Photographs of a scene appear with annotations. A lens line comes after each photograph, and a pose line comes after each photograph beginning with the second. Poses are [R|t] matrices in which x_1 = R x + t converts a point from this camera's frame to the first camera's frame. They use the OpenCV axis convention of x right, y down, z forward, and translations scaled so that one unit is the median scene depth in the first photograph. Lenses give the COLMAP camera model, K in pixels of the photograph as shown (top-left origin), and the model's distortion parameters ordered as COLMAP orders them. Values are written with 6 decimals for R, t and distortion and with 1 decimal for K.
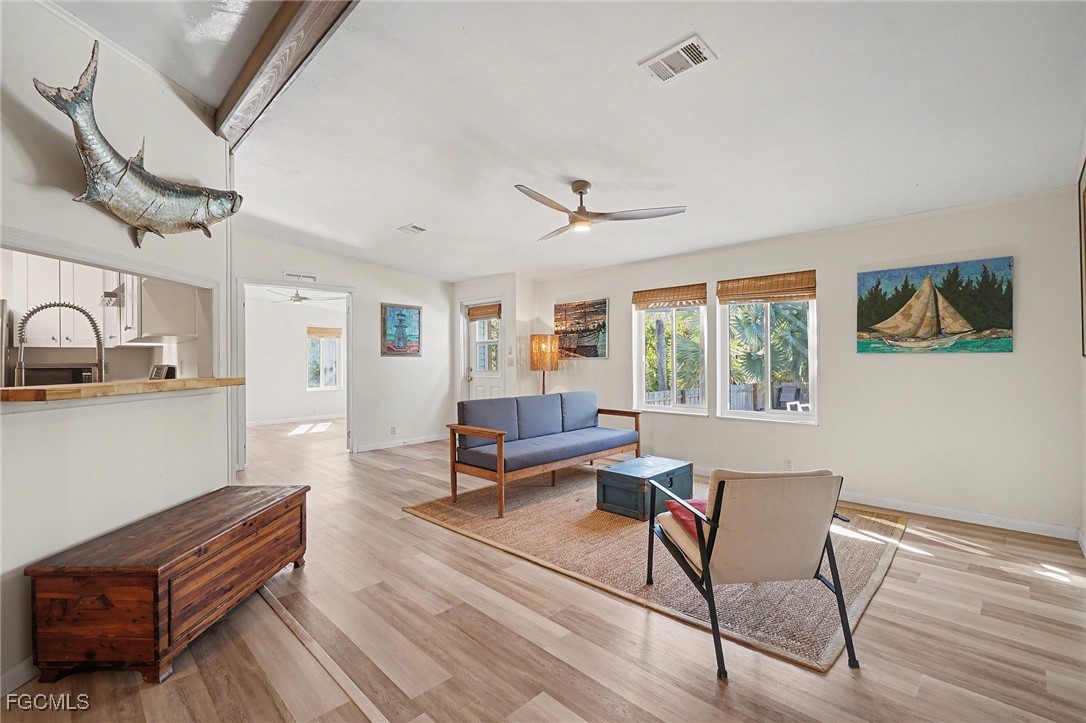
lens RADIAL K [[478.6, 0, 536.3], [0, 478.6, 355.8], [0, 0, 1]] dist [-0.007370, 0.000931]
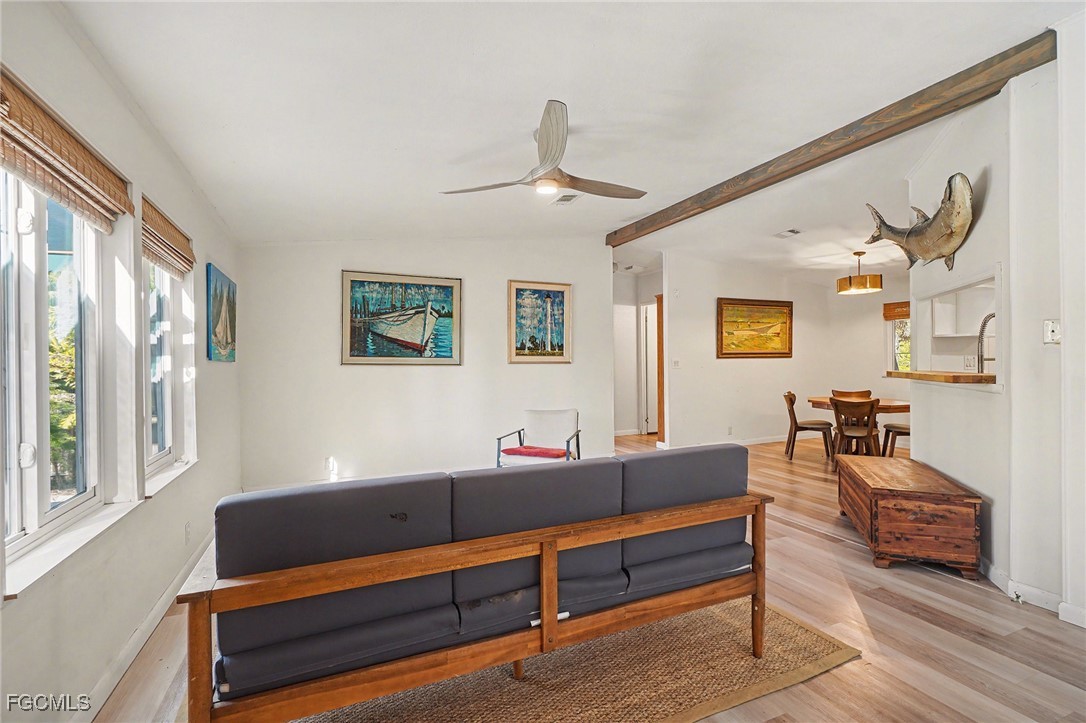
lens RADIAL K [[478.6, 0, 535.4], [0, 478.6, 364.1], [0, 0, 1]] dist [-0.007370, 0.000931]
pose [[-0.929763, 0.014030, 0.367891, -0.183281], [0.011846, 0.999896, -0.008194, 0.018575], [-0.367967, -0.003261, -0.929833, 1.951959]]
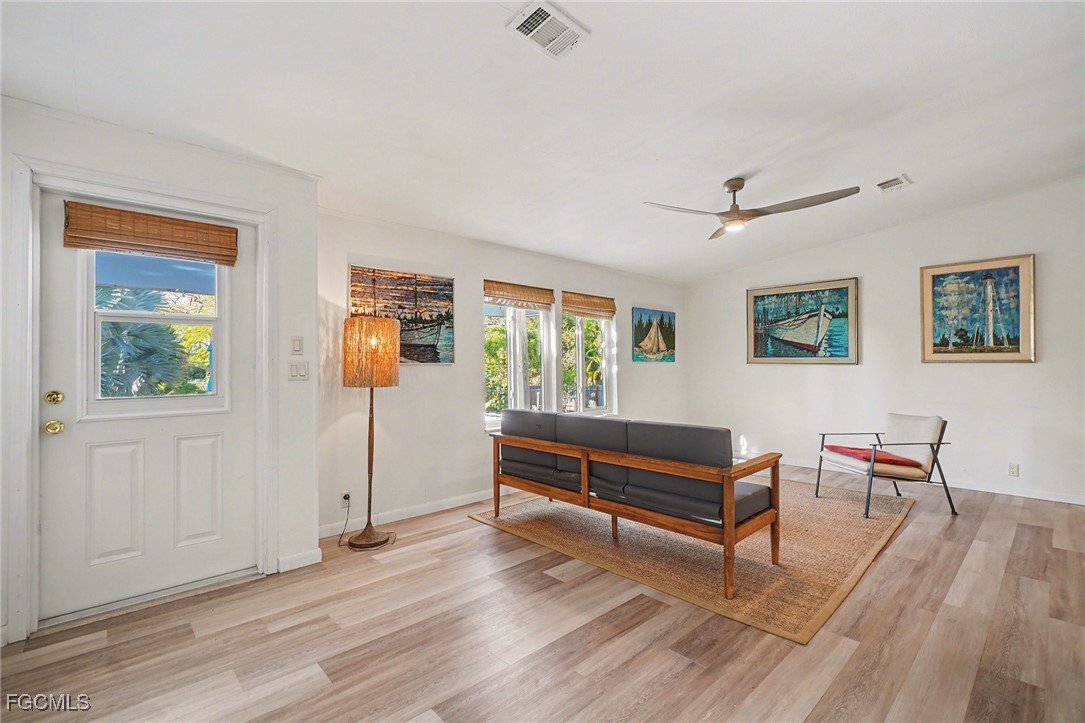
lens RADIAL K [[478.1, 0, 536.1], [0, 478.1, 362.6], [0, 0, 1]] dist [-0.007370, 0.000931]
pose [[0.038858, 0.014668, 0.999137, -1.000183], [-0.000061, 0.999892, -0.014677, 0.024003], [-0.999245, 0.000509, 0.038854, 1.556804]]
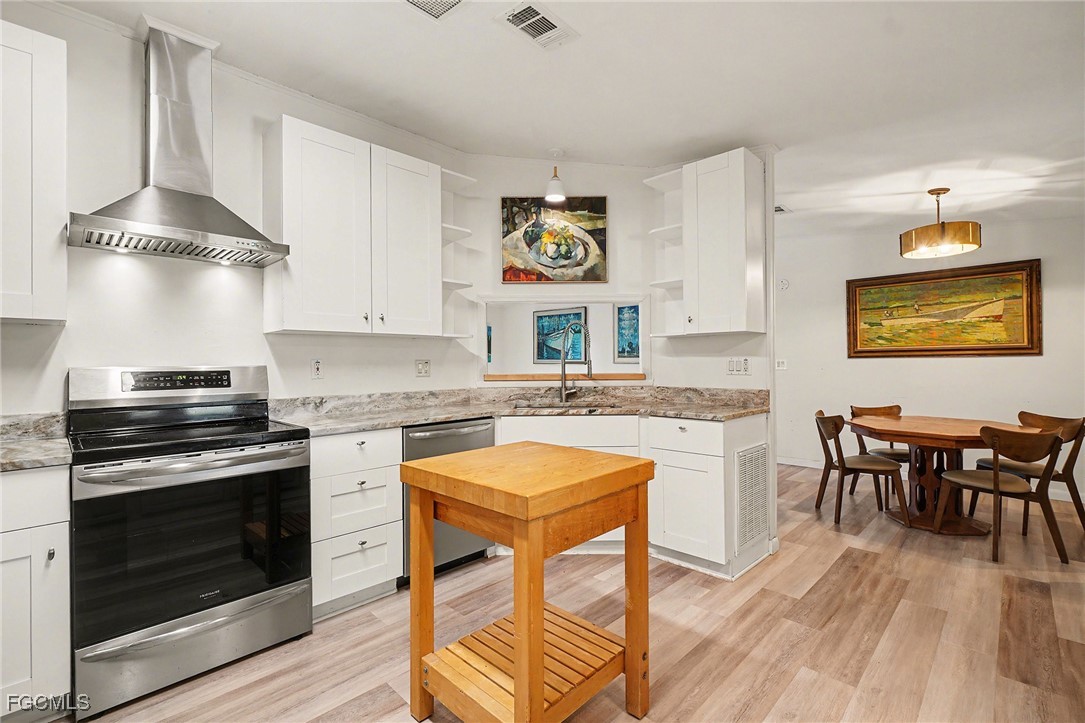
lens RADIAL K [[478.1, 0, 532.2], [0, 478.1, 363.3], [0, 0, 1]] dist [-0.007370, 0.000931]
pose [[-0.006291, 0.012925, 0.999897, -1.763496], [-0.007022, 0.999891, -0.012969, 0.032957], [-0.999956, -0.007102, -0.006199, 0.818620]]
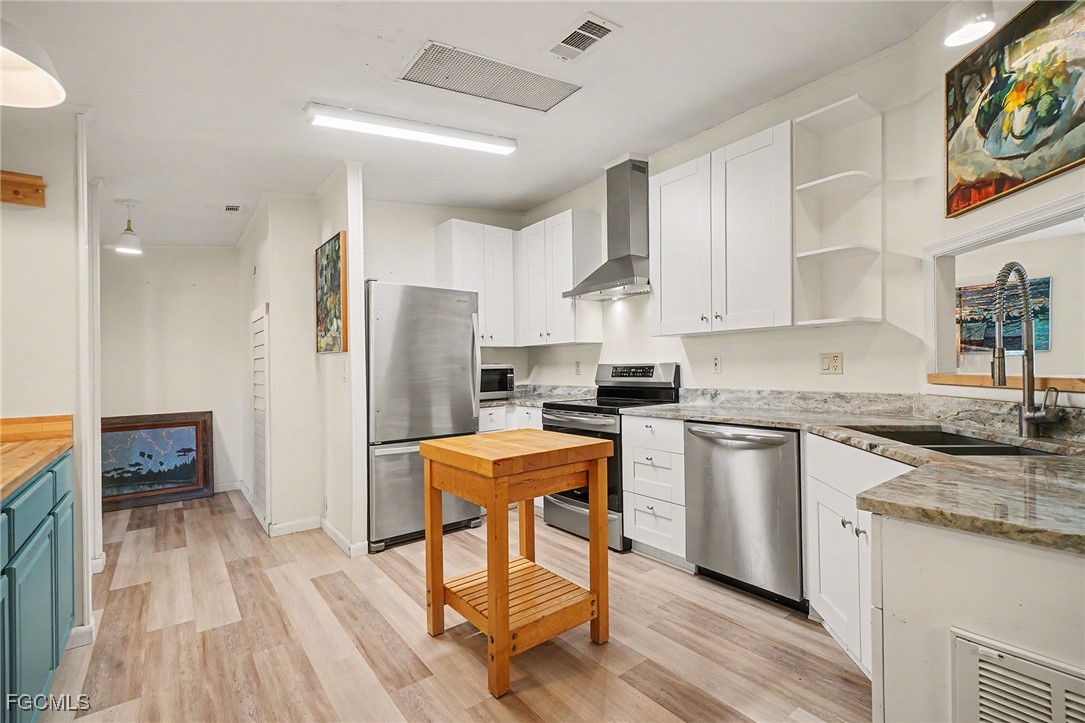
lens RADIAL K [[478.1, 0, 537.6], [0, 478.1, 361.4], [0, 0, 1]] dist [-0.007370, 0.000931]
pose [[0.992495, -0.008447, -0.121991, -1.130992], [0.009107, 0.999947, 0.004849, 0.019500], [0.121943, -0.005924, 0.992519, 0.163566]]
